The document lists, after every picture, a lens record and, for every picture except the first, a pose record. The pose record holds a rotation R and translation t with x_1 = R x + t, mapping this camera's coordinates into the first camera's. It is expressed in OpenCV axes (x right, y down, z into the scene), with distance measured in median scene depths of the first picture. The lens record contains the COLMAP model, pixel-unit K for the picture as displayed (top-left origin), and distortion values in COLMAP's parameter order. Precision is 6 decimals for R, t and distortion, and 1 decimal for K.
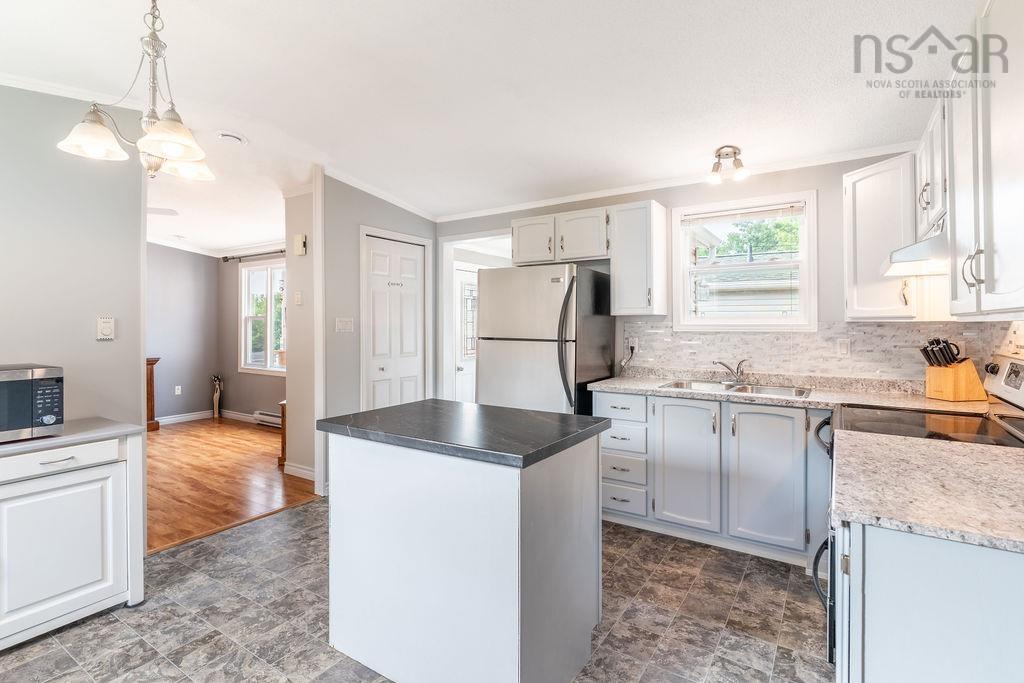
lens RADIAL K [[504.4, 0, 506.4], [0, 504.4, 318.2], [0, 0, 1]] dist [-0.002445, 0.001342]
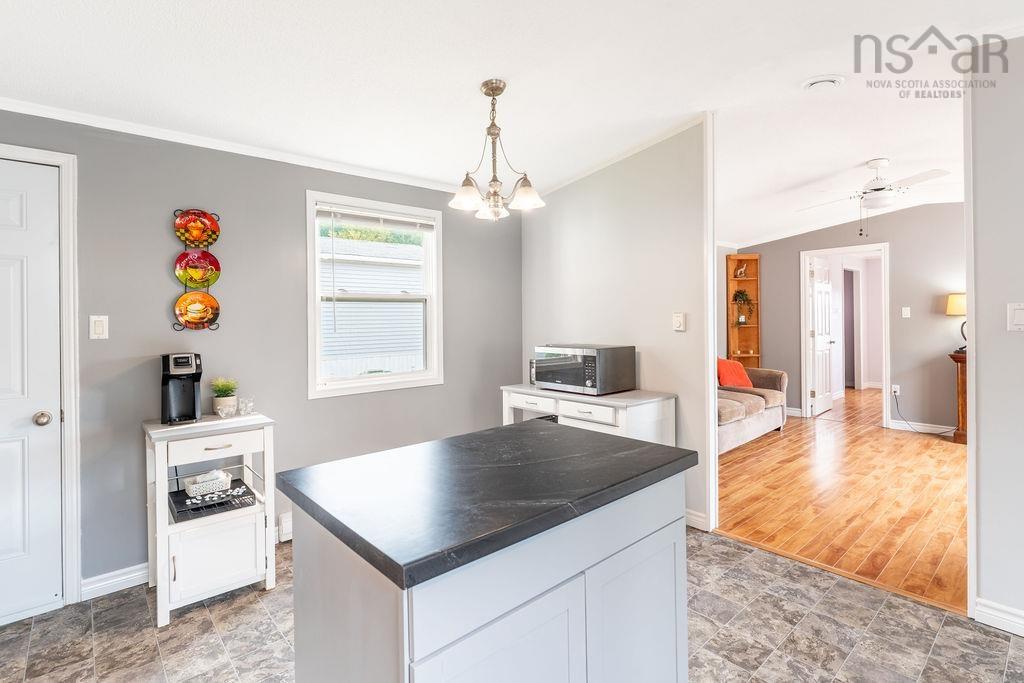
lens RADIAL K [[494.7, 0, 513.4], [0, 494.7, 313.1], [0, 0, 1]] dist [-0.003450, 0.001270]
pose [[-0.253893, 0.000473, -0.967232, 0.377319], [0.023628, 0.999704, -0.005714, -0.001898], [0.966944, -0.024304, -0.253829, 0.786914]]
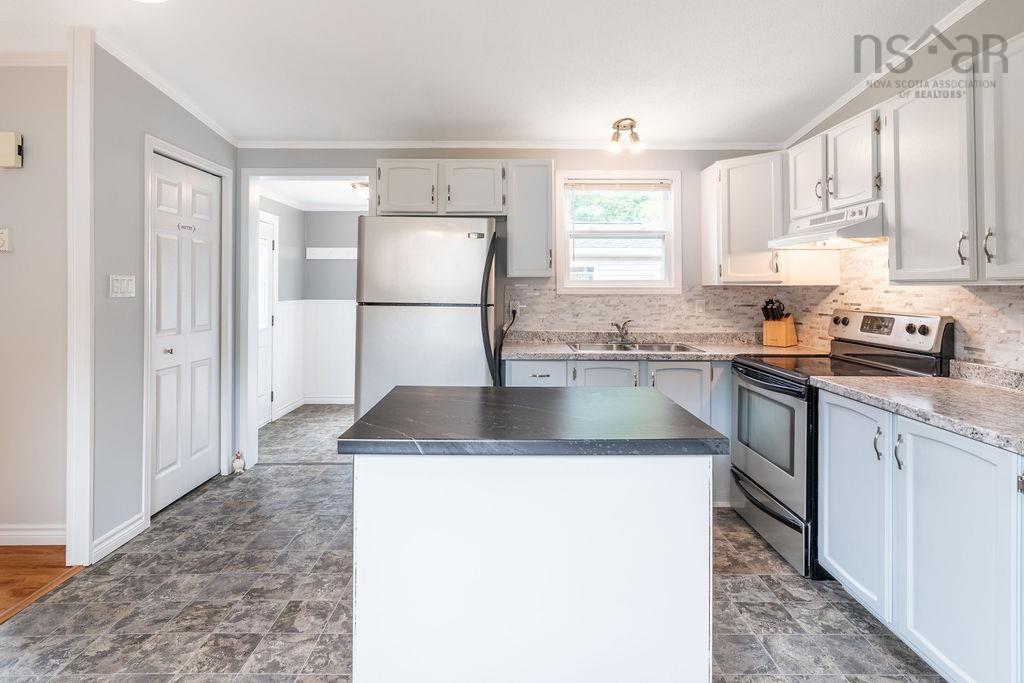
lens RADIAL K [[517.8, 0, 510.3], [0, 517.8, 280.3], [0, 0, 1]] dist [-0.000912, -0.000115]
pose [[0.832351, 0.014106, 0.554070, -0.364267], [-0.012289, 0.999900, -0.006996, 0.008853], [-0.554113, -0.000986, 0.832441, 0.230341]]
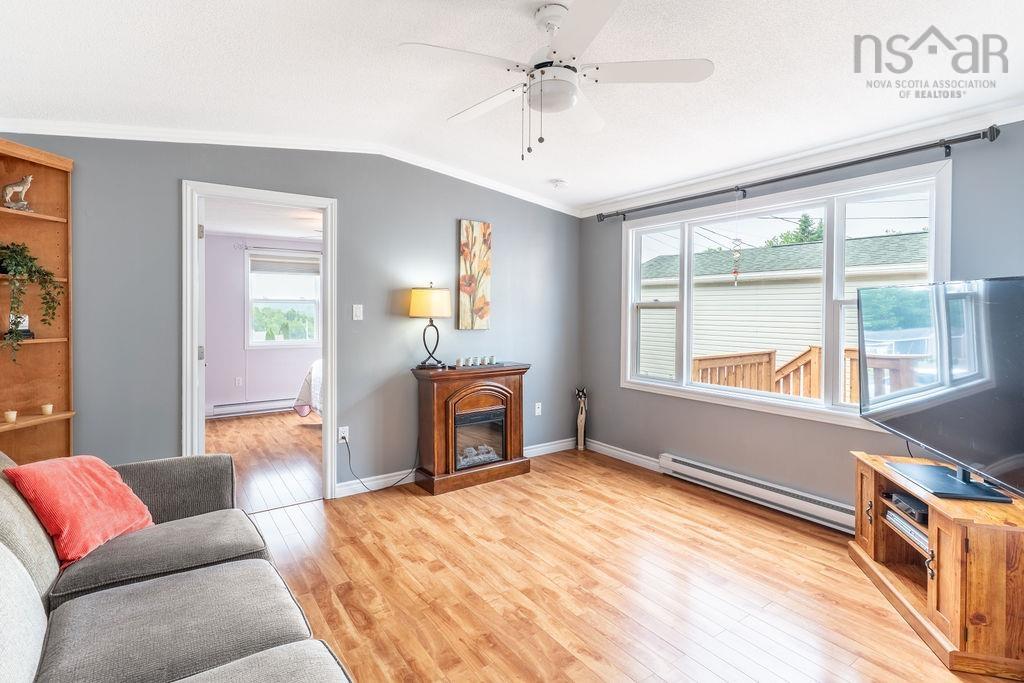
lens RADIAL K [[494.7, 0, 504.2], [0, 494.7, 319.2], [0, 0, 1]] dist [-0.003450, 0.001270]
pose [[0.929042, 0.014999, -0.369669, -0.953831], [-0.005556, 0.999631, 0.026596, 0.002641], [0.369932, -0.022655, 0.928783, 0.754334]]
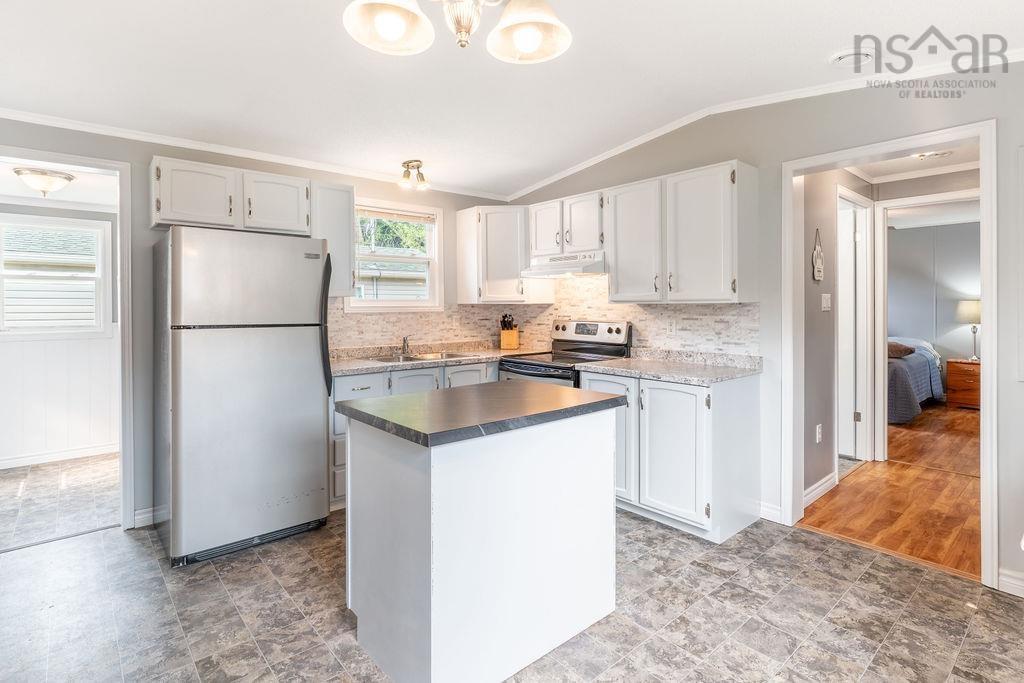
lens RADIAL K [[517.8, 0, 512.7], [0, 517.8, 301.8], [0, 0, 1]] dist [-0.000912, -0.000115]
pose [[0.260246, 0.007406, 0.965514, -0.709413], [-0.006868, 0.999959, -0.005820, 0.008096], [-0.965518, -0.005116, 0.260287, 0.443512]]
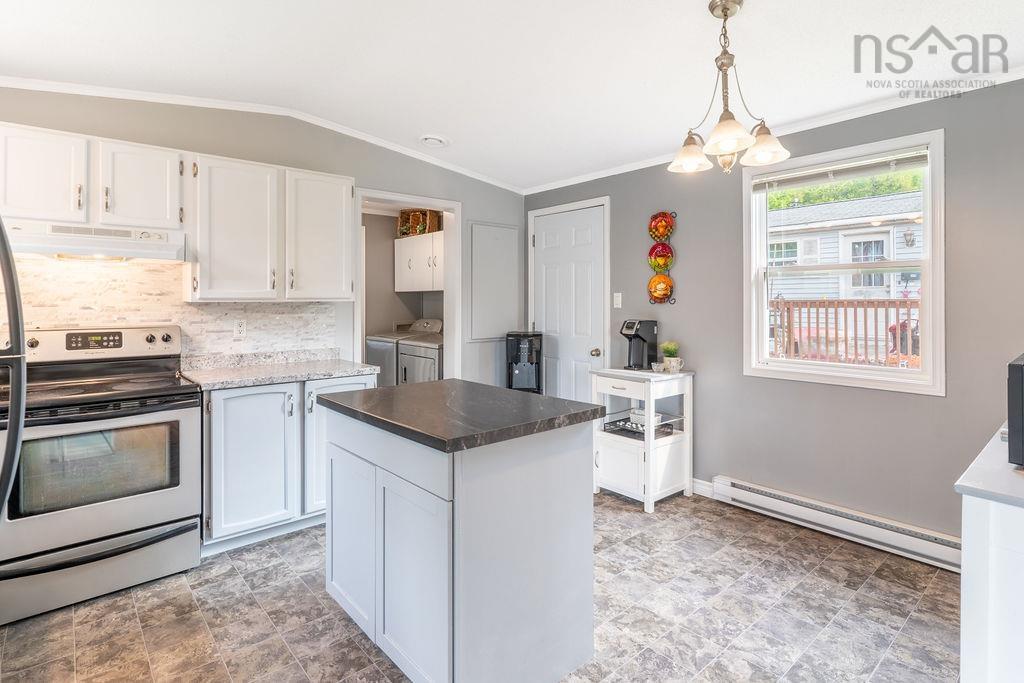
lens RADIAL K [[517.8, 0, 520.1], [0, 517.8, 295.2], [0, 0, 1]] dist [-0.000912, -0.000115]
pose [[-0.968188, 0.010470, 0.250005, -0.302007], [0.004984, 0.999733, -0.022566, 0.015312], [-0.250174, -0.020602, -0.967982, 1.269280]]
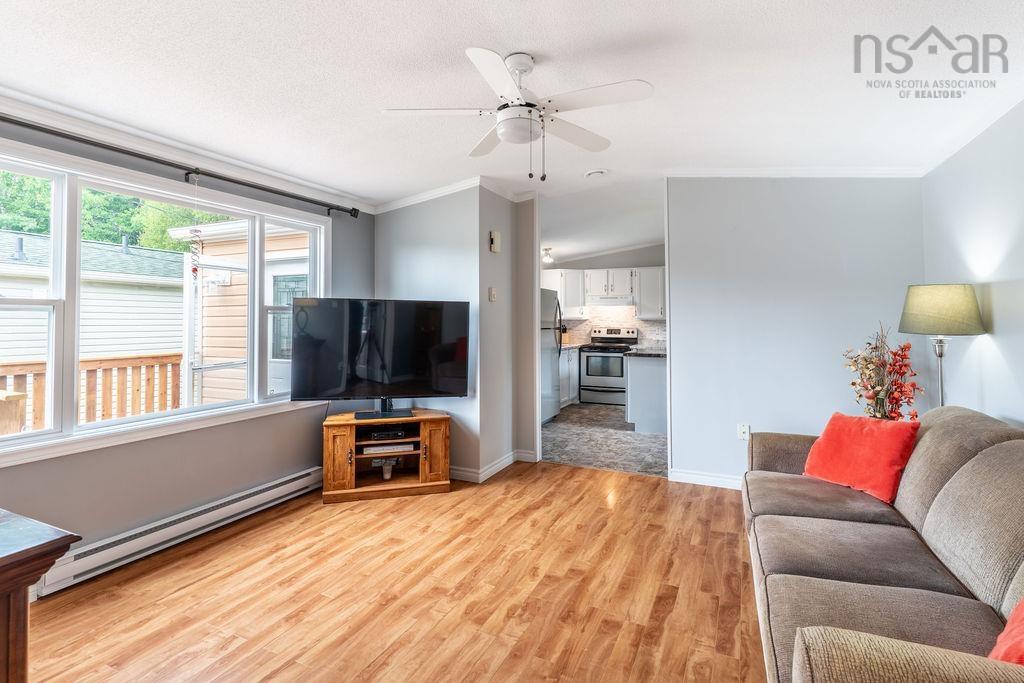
lens RADIAL K [[494.7, 0, 517.3], [0, 494.7, 310.4], [0, 0, 1]] dist [-0.003450, 0.001270]
pose [[-0.156409, 0.018580, 0.987518, -1.891019], [-0.009949, 0.999743, -0.020385, 0.014477], [-0.987642, -0.013013, -0.156184, 1.515515]]
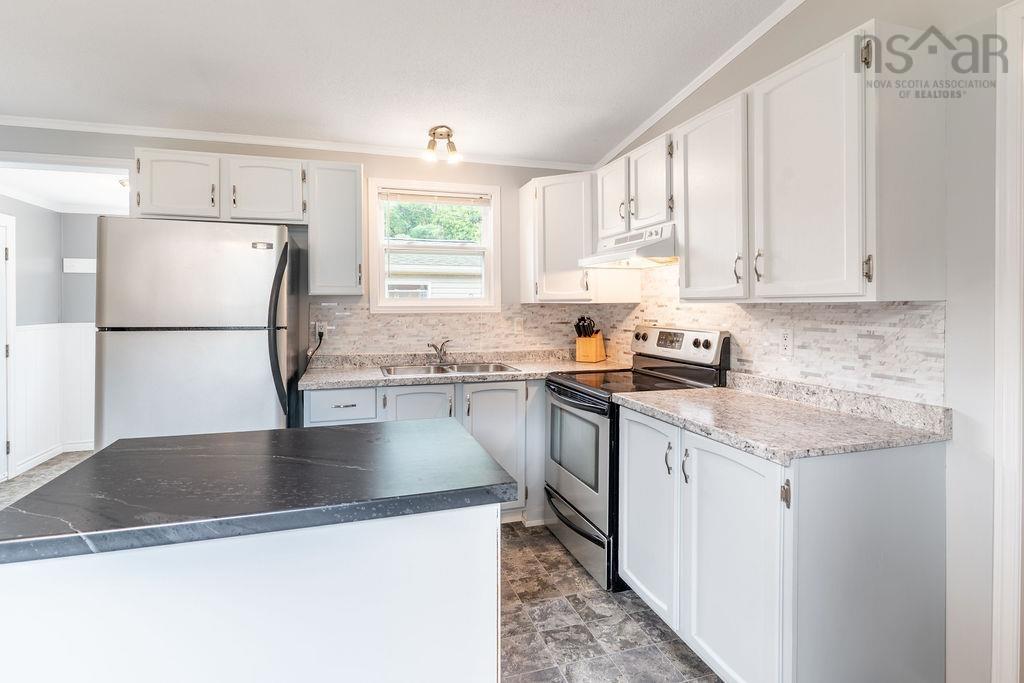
lens RADIAL K [[517.8, 0, 508.7], [0, 517.8, 305.1], [0, 0, 1]] dist [-0.000912, -0.000115]
pose [[0.627934, 0.001353, 0.778265, -0.274721], [-0.007967, 0.999957, 0.004690, 0.005518], [-0.778226, -0.009145, 0.627918, 0.255678]]
